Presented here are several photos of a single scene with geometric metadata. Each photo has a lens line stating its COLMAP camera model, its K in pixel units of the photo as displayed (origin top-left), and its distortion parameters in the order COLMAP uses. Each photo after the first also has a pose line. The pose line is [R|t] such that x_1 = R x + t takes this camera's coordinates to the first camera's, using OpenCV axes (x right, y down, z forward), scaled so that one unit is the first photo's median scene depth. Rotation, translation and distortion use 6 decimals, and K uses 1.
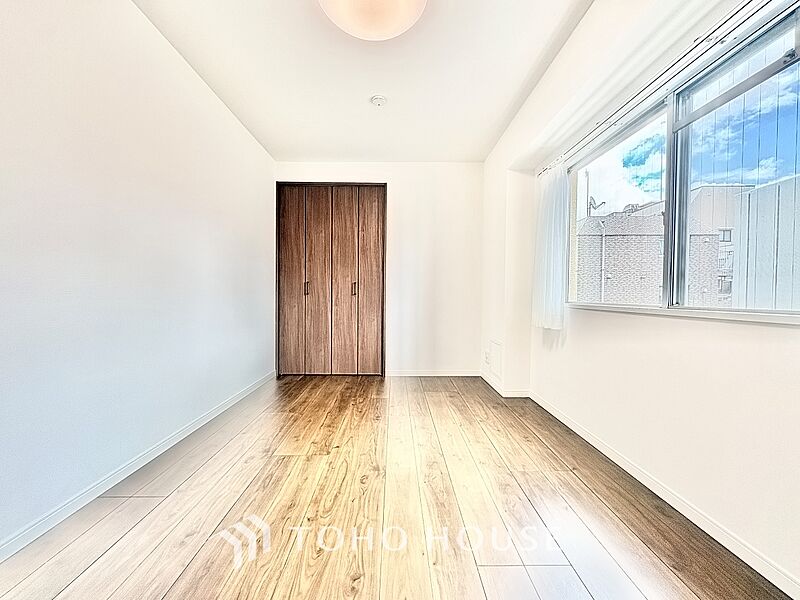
lens RADIAL K [[319.9, 0, 398.9], [0, 319.9, 302.1], [0, 0, 1]] dist [0.004422, 0.000336]
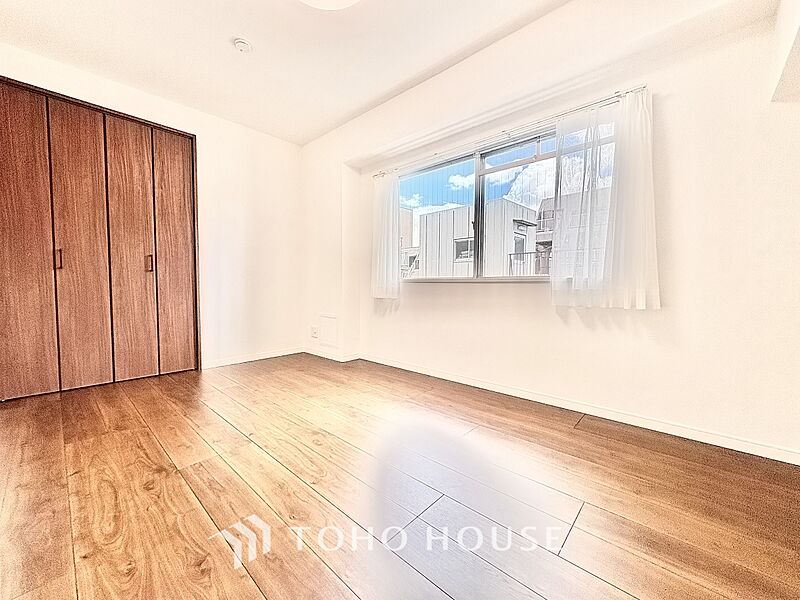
lens RADIAL K [[319.9, 0, 397.2], [0, 319.9, 303.5], [0, 0, 1]] dist [0.004422, 0.000336]
pose [[0.686611, -0.045381, 0.725608, -0.317356], [0.017320, 0.998788, 0.046076, 0.030489], [-0.726819, -0.019069, 0.686564, 0.054791]]
